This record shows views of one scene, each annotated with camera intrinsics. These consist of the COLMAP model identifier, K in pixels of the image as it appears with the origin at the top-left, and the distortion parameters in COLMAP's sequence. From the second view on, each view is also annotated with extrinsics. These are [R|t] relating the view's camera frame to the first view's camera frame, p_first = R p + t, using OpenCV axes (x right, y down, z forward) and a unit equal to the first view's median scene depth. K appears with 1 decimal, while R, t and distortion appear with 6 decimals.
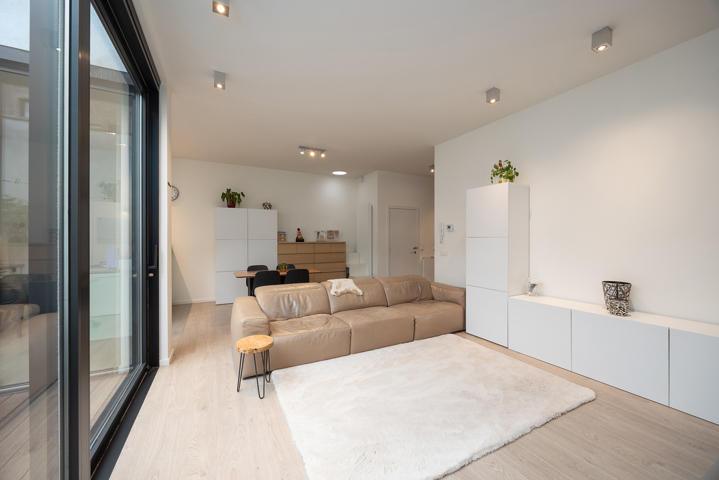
lens RADIAL K [[276.4, 0, 359.5], [0, 276.4, 240.0], [0, 0, 1]] dist [-0.001079, -0.000041]
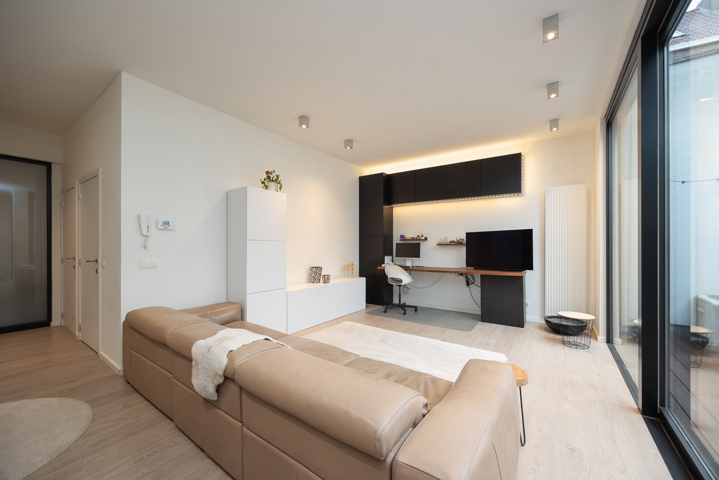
lens RADIAL K [[280.2, 0, 358.4], [0, 280.2, 243.6], [0, 0, 1]] dist [-0.001274, -0.000187]
pose [[-0.455731, 0.005084, 0.890103, -0.568273], [0.001100, 0.999986, -0.005149, 0.006609], [-0.890117, -0.001367, -0.455730, 1.086781]]
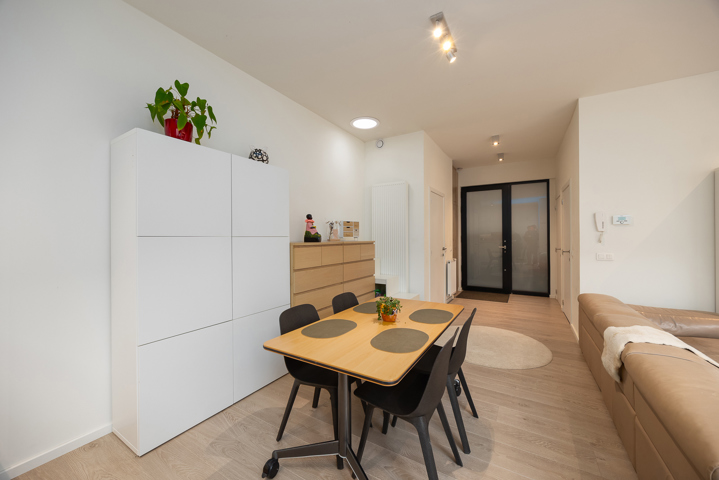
lens RADIAL K [[274.2, 0, 359.3], [0, 274.2, 238.0], [0, 0, 1]] dist [-0.000972, -0.000080]
pose [[0.854426, -0.000775, 0.519572, -0.696279], [0.001186, 0.999999, -0.000460, 0.000571], [-0.519571, 0.001010, 0.854426, 0.920893]]
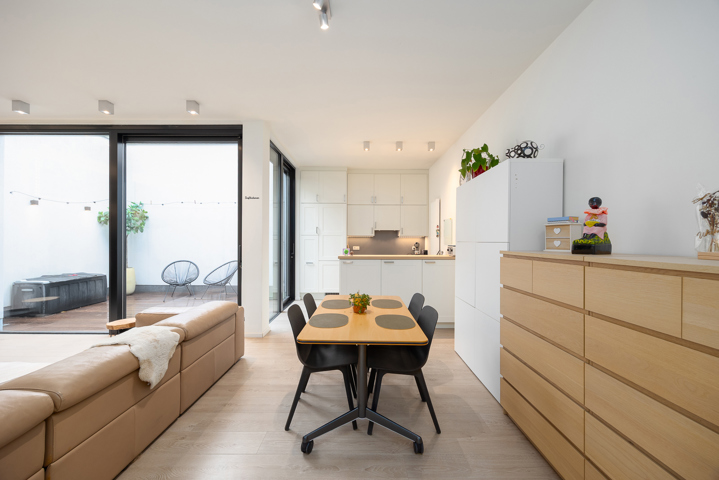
lens RADIAL K [[274.2, 0, 359.3], [0, 274.2, 238.0], [0, 0, 1]] dist [-0.000972, -0.000080]
pose [[-0.464583, -0.005251, -0.885514, 0.159571], [-0.002518, 0.999986, -0.004608, -0.009527], [0.885526, 0.000089, -0.464590, 1.611376]]
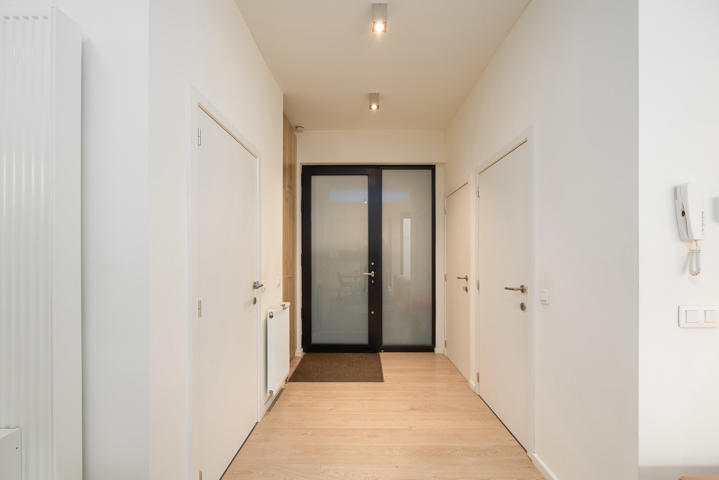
lens RADIAL K [[300.0, 0, 360.8], [0, 300.0, 257.7], [0, 0, 1]] dist [-0.000462, -0.000043]
pose [[0.467702, 0.001519, 0.883885, -0.050134], [-0.001394, 0.999999, -0.000980, -0.000753], [-0.883885, -0.000774, 0.467703, 1.414014]]
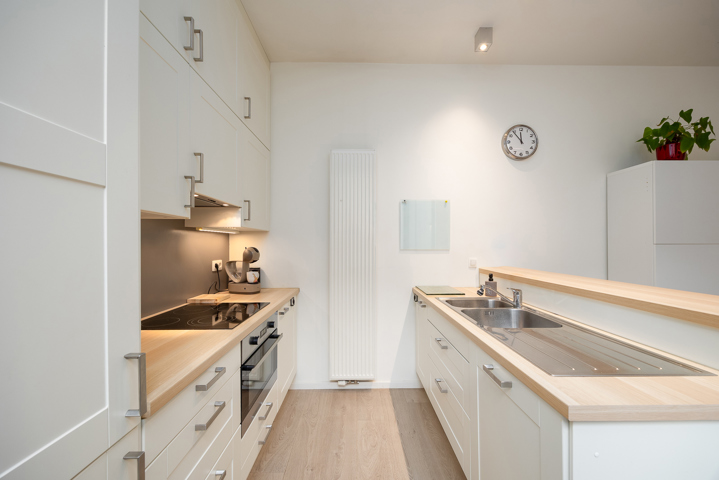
lens RADIAL K [[280.2, 0, 358.4], [0, 280.2, 243.6], [0, 0, 1]] dist [-0.001274, -0.000187]
pose [[0.891354, -0.000718, -0.453306, -1.056824], [0.000697, 1.000000, -0.000215, -0.002881], [0.453307, -0.000124, 0.891355, 0.679733]]
